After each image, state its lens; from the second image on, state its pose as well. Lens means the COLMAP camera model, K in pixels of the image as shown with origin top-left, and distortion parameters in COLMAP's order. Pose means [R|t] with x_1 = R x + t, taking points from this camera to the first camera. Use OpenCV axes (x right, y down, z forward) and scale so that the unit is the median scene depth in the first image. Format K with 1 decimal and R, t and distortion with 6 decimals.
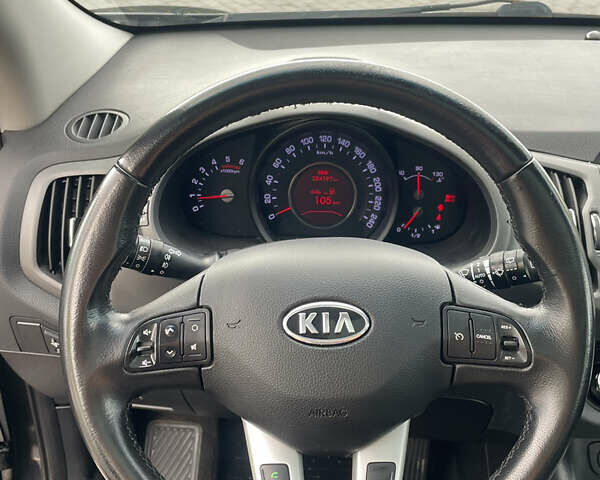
lens RADIAL K [[939.4, 0, 312.1], [0, 939.4, 240.9], [0, 0, 1]] dist [0.233255, 0.115367]
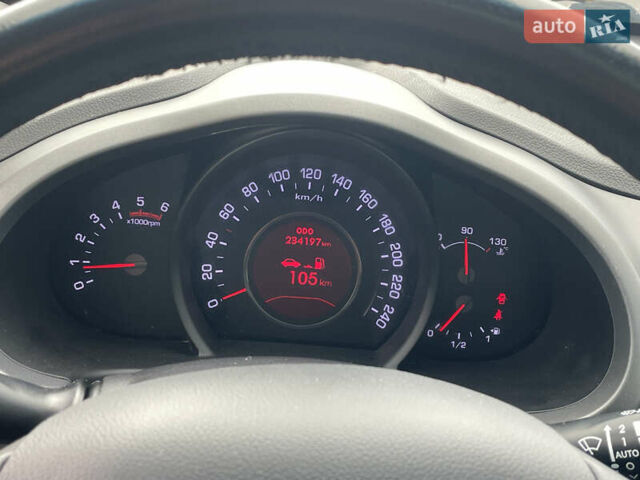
lens RADIAL K [[941.7, 0, 320.0], [0, 941.7, 240.0], [0, 0, 1]] dist [0.218396, -0.004617]
pose [[0.998667, 0.038200, 0.034711, 0.001028], [-0.035509, 0.996545, -0.075079, -0.023476], [-0.037460, 0.073746, 0.996573, 0.417415]]
